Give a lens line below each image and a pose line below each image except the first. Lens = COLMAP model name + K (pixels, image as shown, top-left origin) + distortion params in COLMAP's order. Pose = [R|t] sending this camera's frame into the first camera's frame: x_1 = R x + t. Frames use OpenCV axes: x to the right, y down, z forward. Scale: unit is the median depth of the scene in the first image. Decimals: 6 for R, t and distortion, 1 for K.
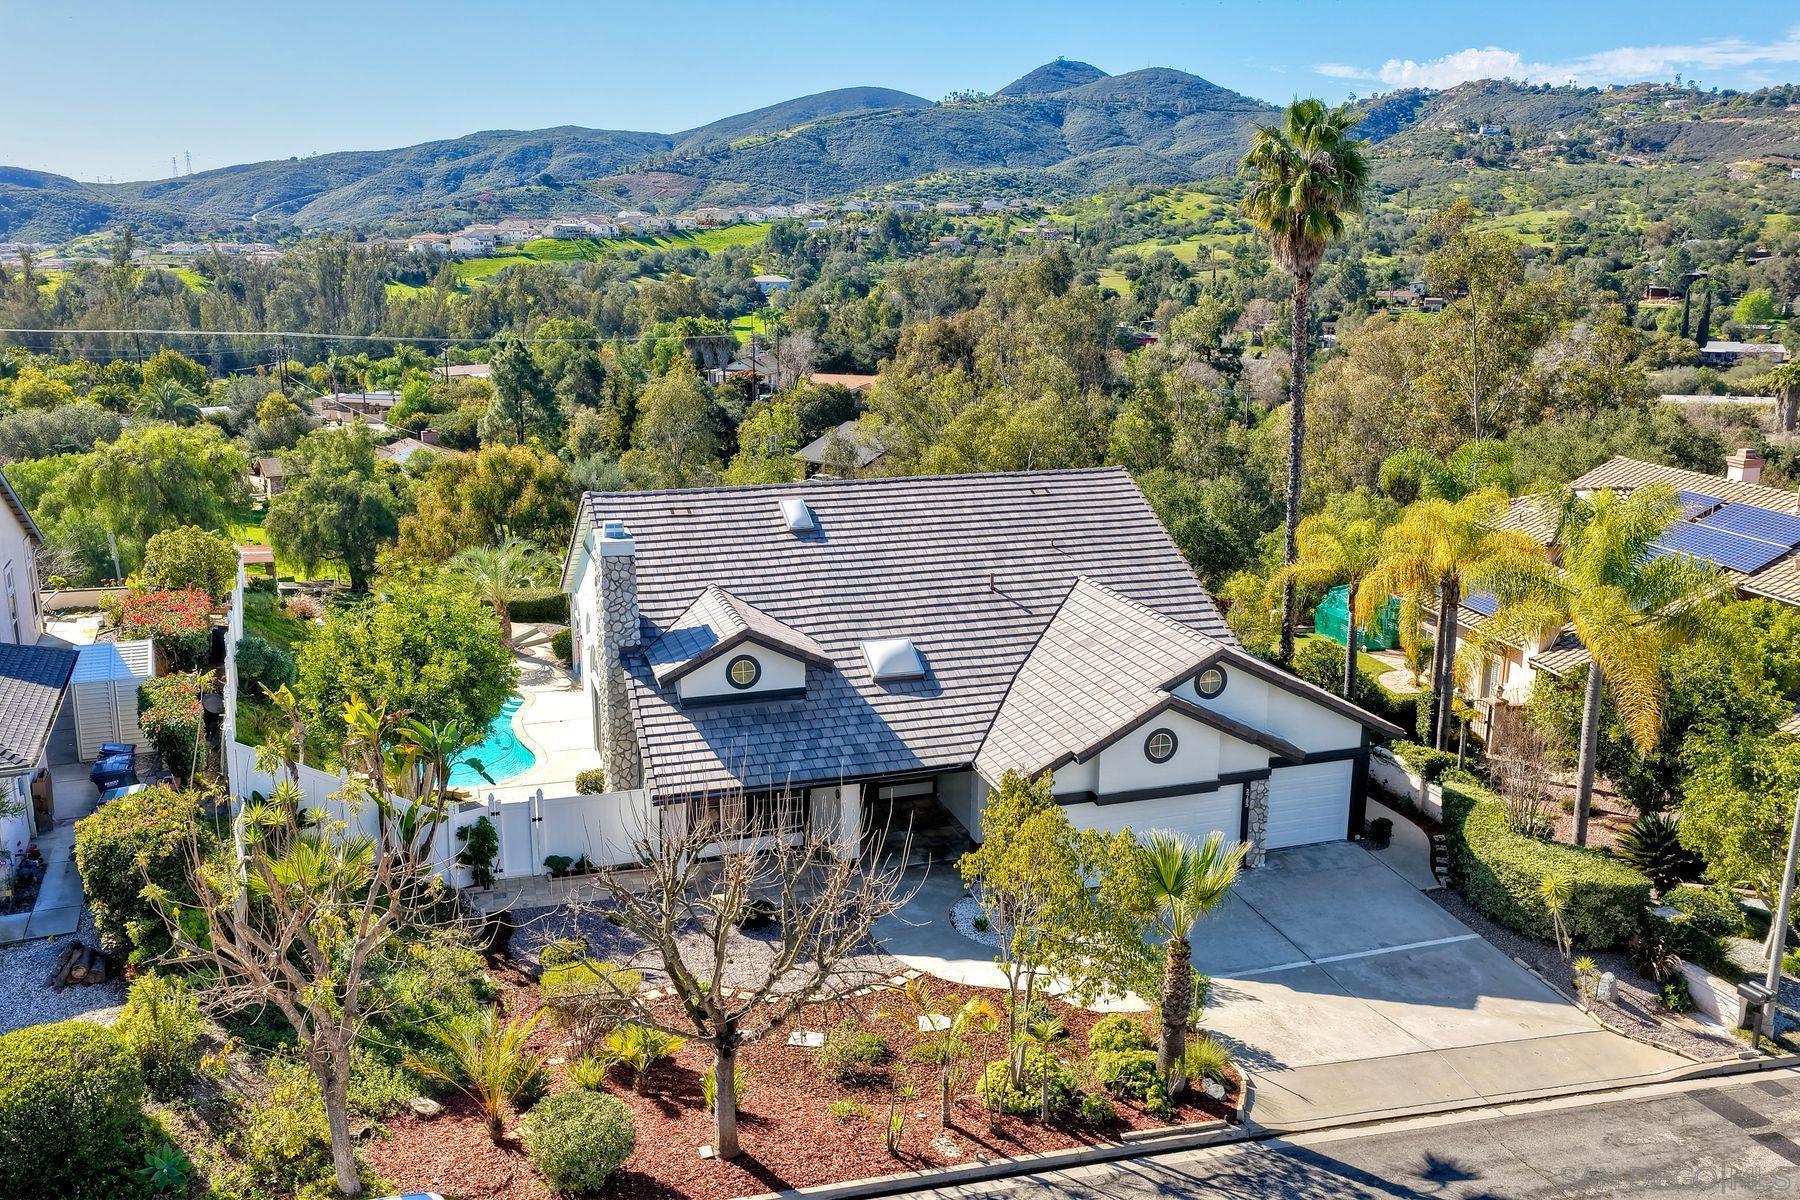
lens RADIAL K [[1500.0, 0, 900.1], [0, 1500.0, 588.1], [0, 0, 1]] dist [-0.017755, 0.044600]
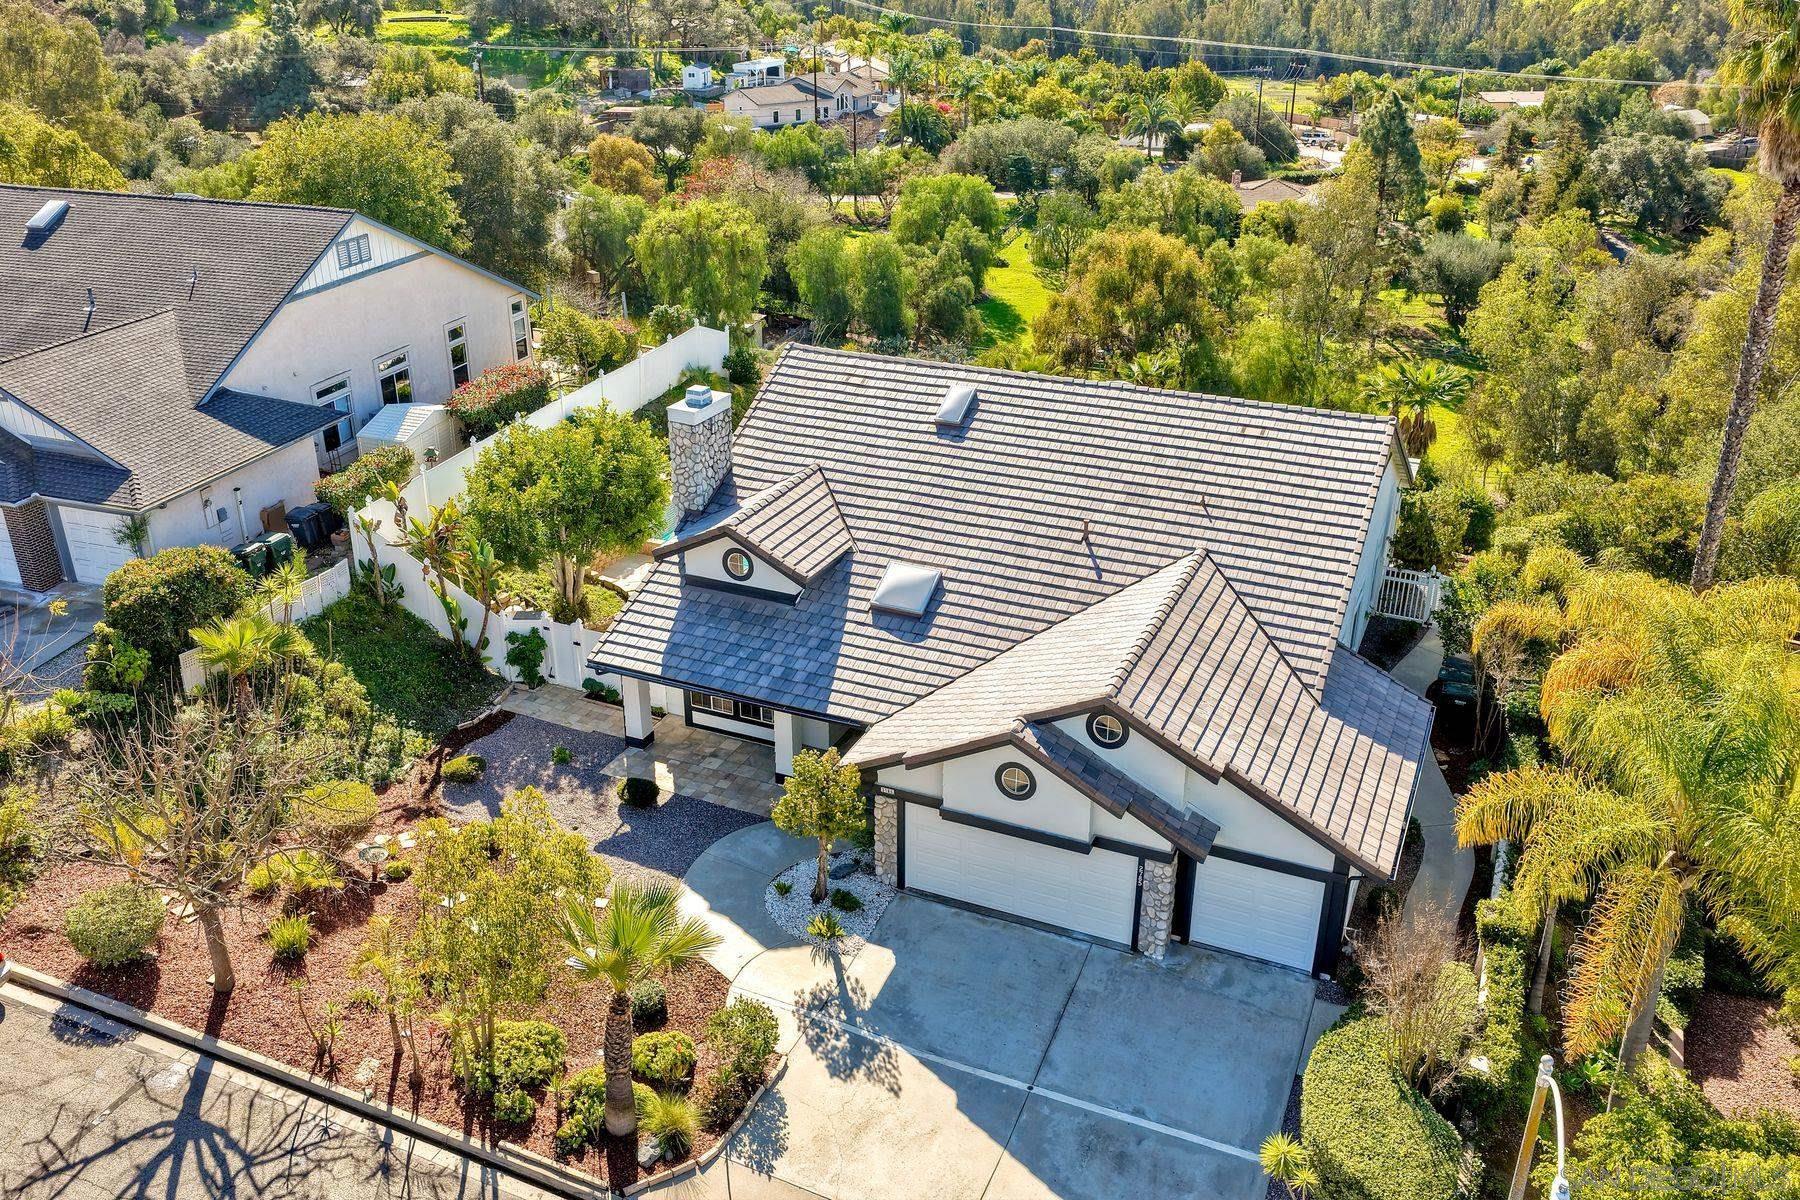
lens RADIAL K [[1500.0, 0, 900.1], [0, 1500.0, 588.1], [0, 0, 1]] dist [-0.017755, 0.044600]
pose [[0.743513, 0.276062, -0.609080, 0.216091], [-0.155476, 0.957216, 0.244061, -0.069616], [0.650397, -0.086765, 0.754623, 0.113823]]
